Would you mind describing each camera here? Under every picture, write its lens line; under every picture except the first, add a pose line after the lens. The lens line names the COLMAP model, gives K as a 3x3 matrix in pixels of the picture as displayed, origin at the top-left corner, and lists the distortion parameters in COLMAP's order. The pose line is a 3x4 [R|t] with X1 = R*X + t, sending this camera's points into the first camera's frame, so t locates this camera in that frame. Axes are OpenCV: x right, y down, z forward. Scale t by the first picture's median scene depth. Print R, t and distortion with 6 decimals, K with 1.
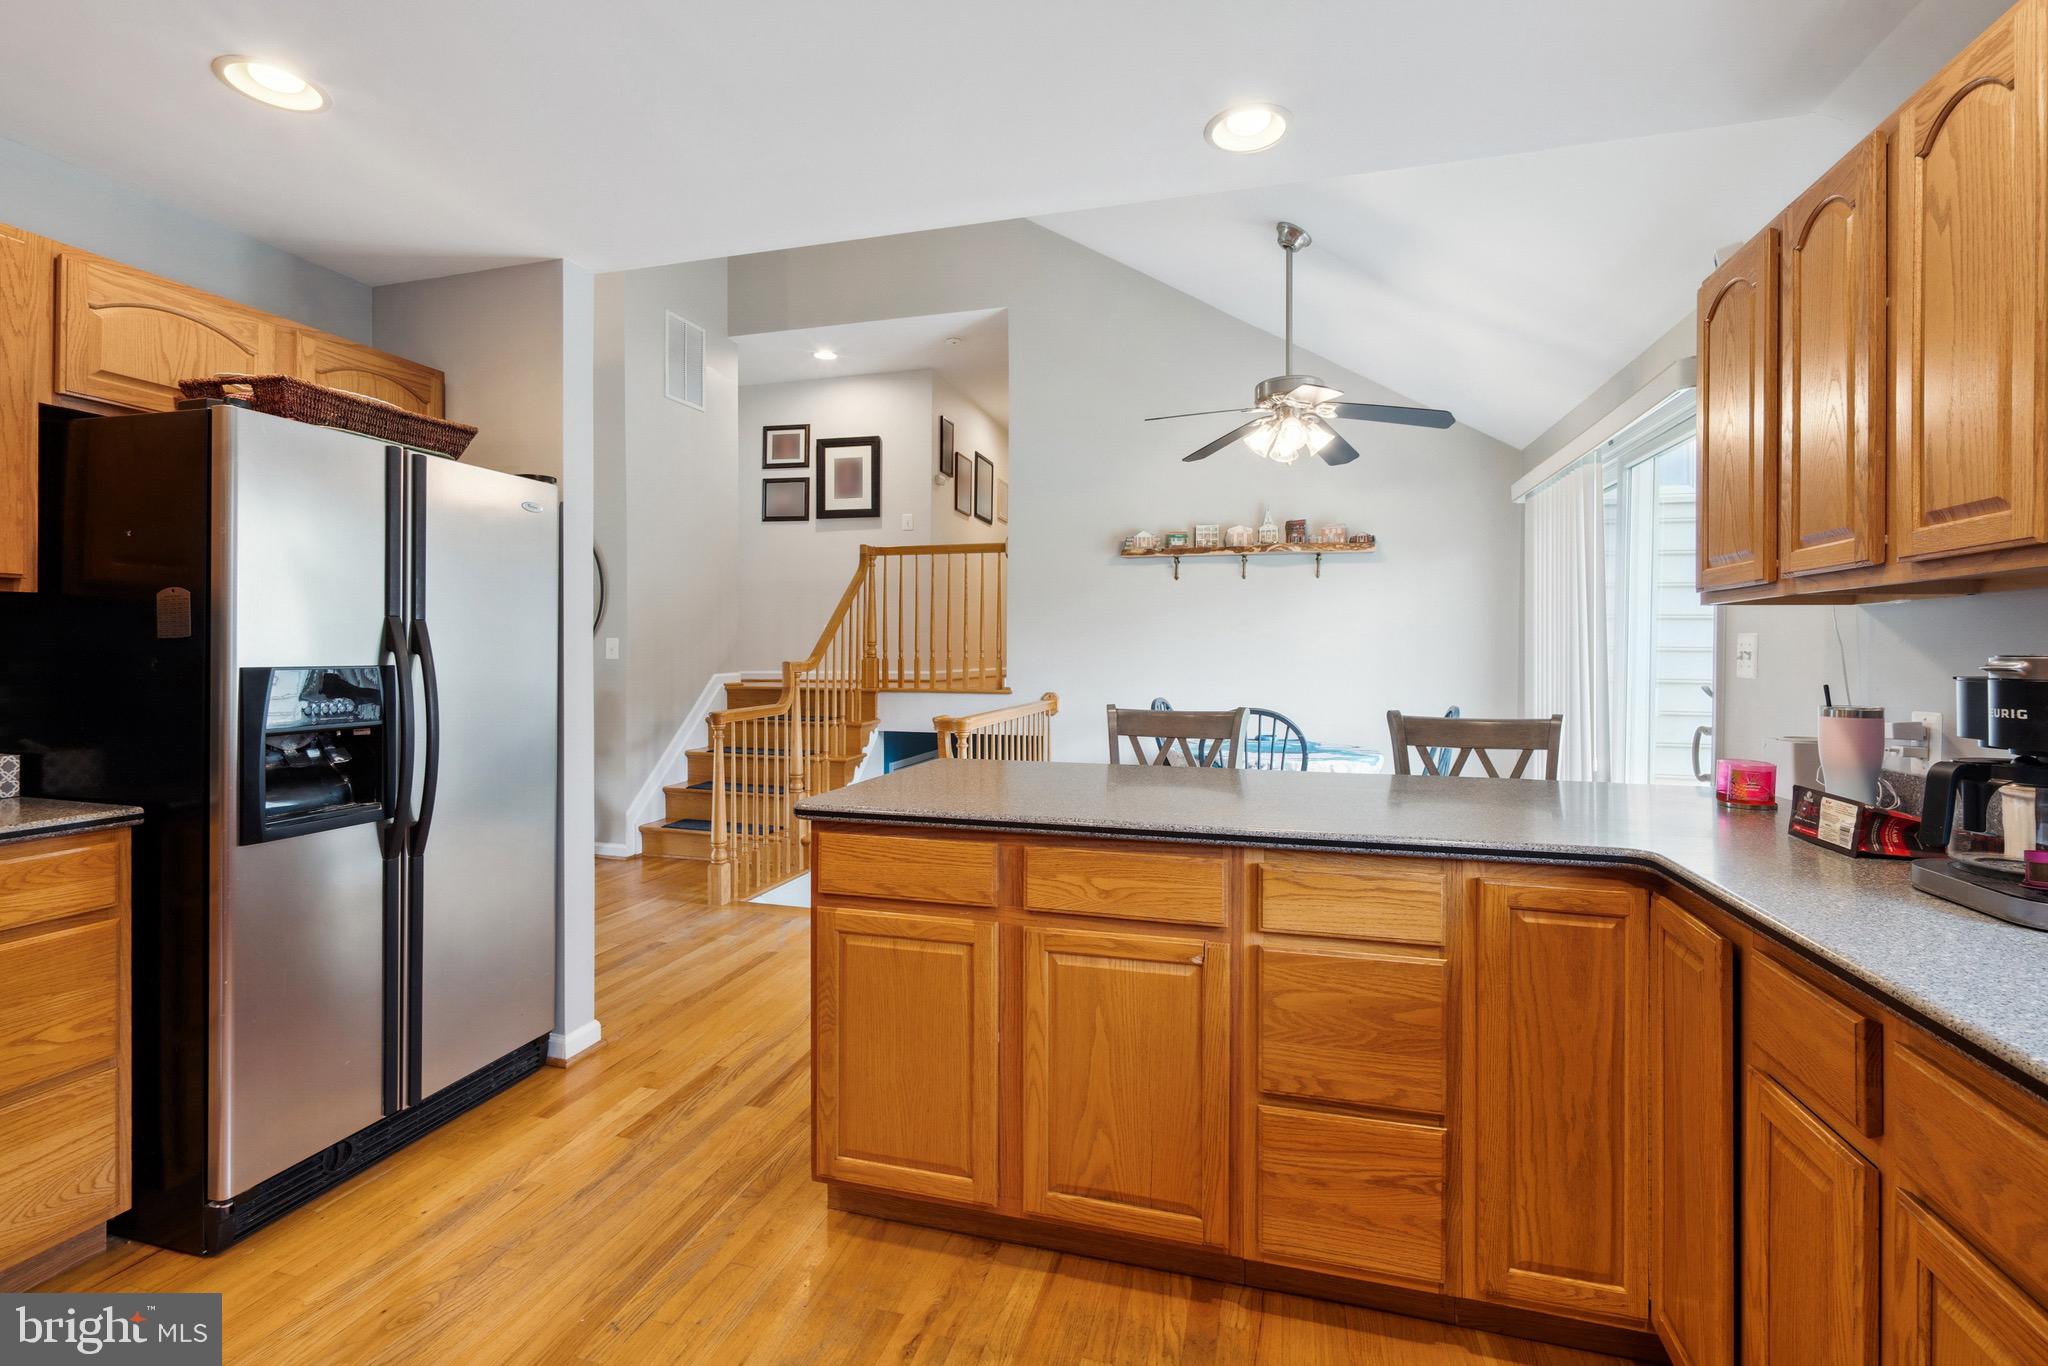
lens RADIAL K [[906.8, 0, 1020.9], [0, 906.8, 649.5], [0, 0, 1]] dist [-0.001366, -0.000196]
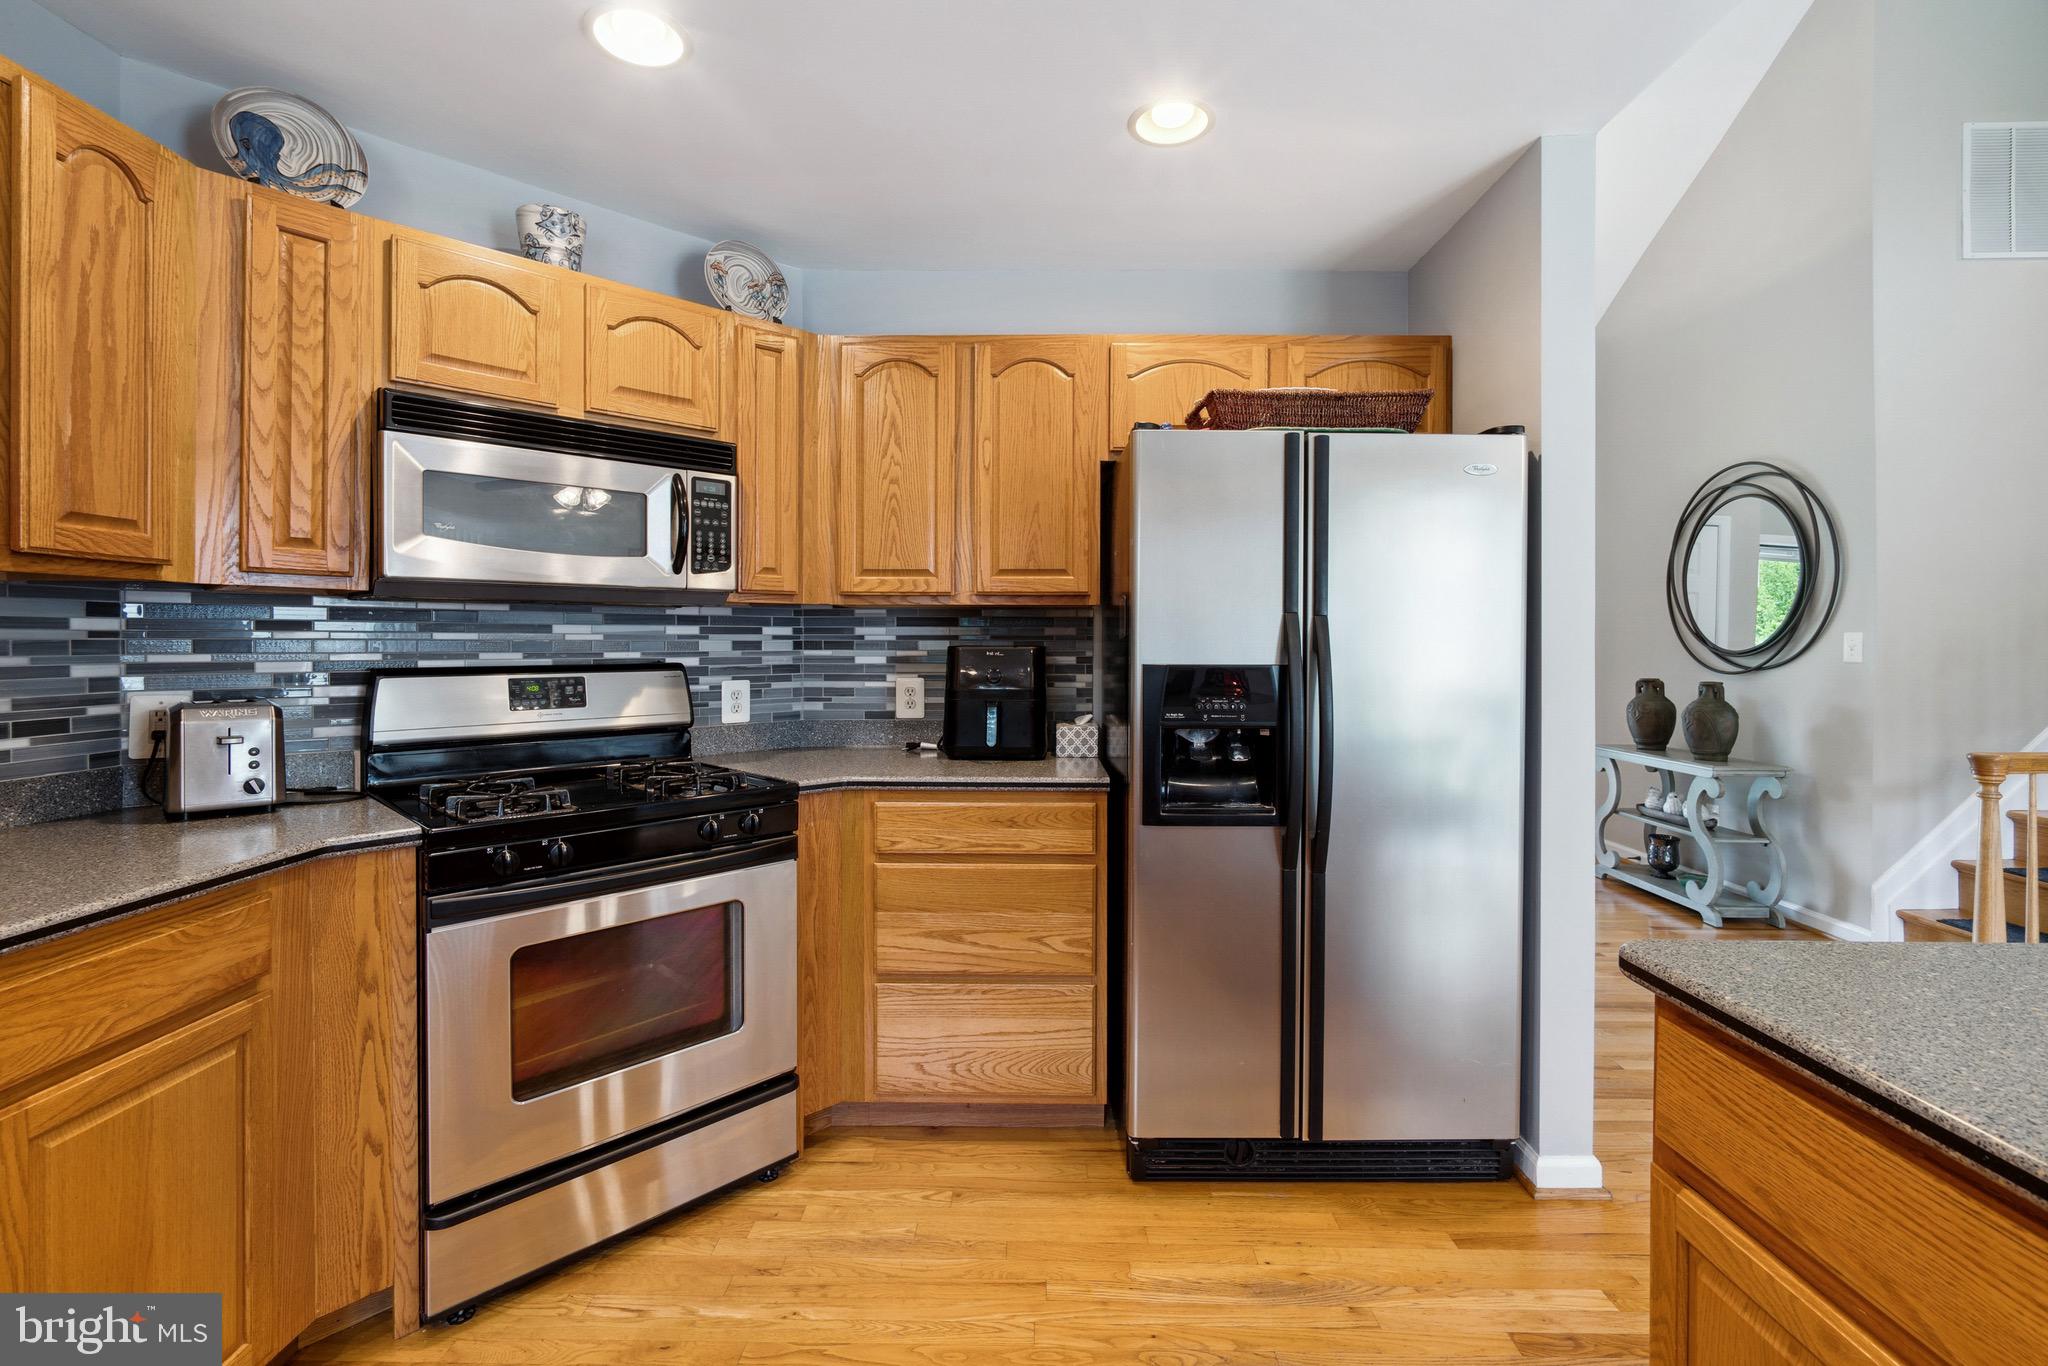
lens RADIAL K [[906.8, 0, 1025.6], [0, 906.8, 653.0], [0, 0, 1]] dist [-0.001366, -0.000196]
pose [[0.265344, 0.003929, -0.964146, 0.140048], [-0.000915, 0.999992, 0.003824, 0.002037], [0.964153, -0.000132, 0.265346, 0.469874]]
